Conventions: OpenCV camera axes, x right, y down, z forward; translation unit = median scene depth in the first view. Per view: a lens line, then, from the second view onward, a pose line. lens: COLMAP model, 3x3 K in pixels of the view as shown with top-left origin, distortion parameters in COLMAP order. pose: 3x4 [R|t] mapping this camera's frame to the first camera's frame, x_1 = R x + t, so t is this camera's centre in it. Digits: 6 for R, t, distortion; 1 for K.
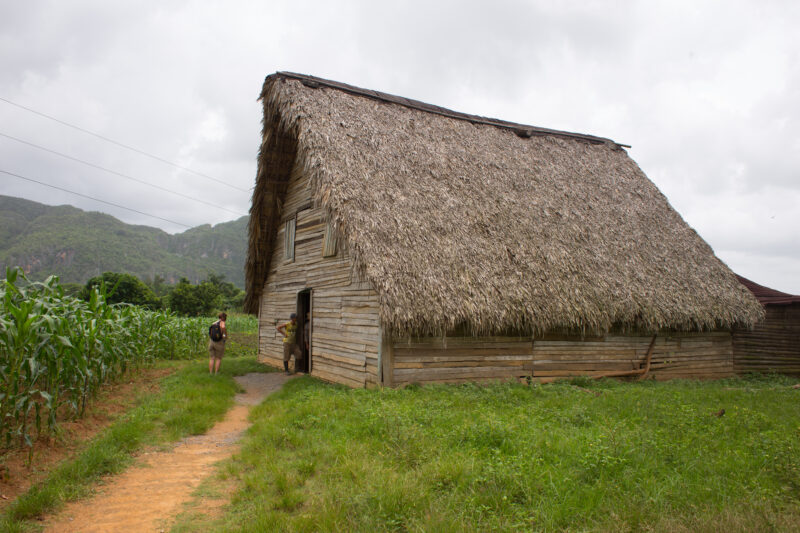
lens RADIAL K [[666.7, 0, 400.0], [0, 666.7, 266.5], [0, 0, 1]] dist [-0.046689, 0.015224]
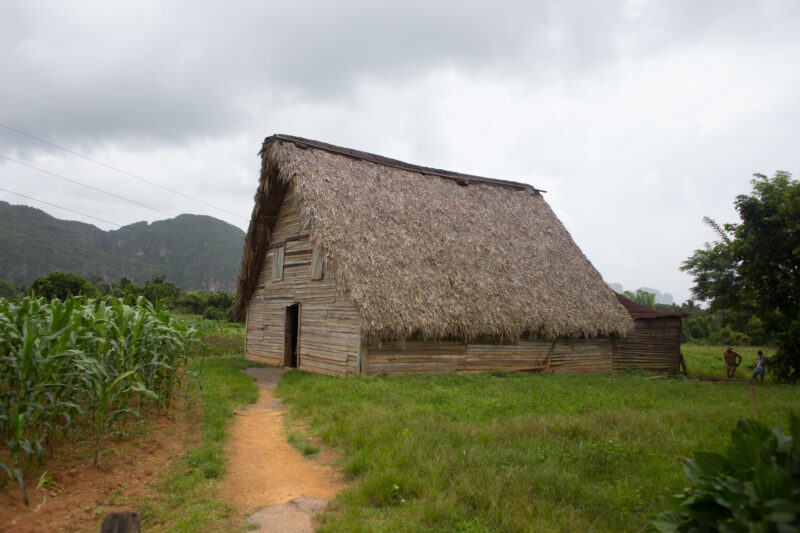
lens RADIAL K [[666.7, 0, 400.0], [0, 666.7, 266.5], [0, 0, 1]] dist [-0.046689, 0.015224]
pose [[0.995870, 0.016800, 0.089225, -0.056778], [-0.016569, 0.999857, -0.003333, -0.038703], [-0.089268, 0.001841, 0.996006, -0.329725]]
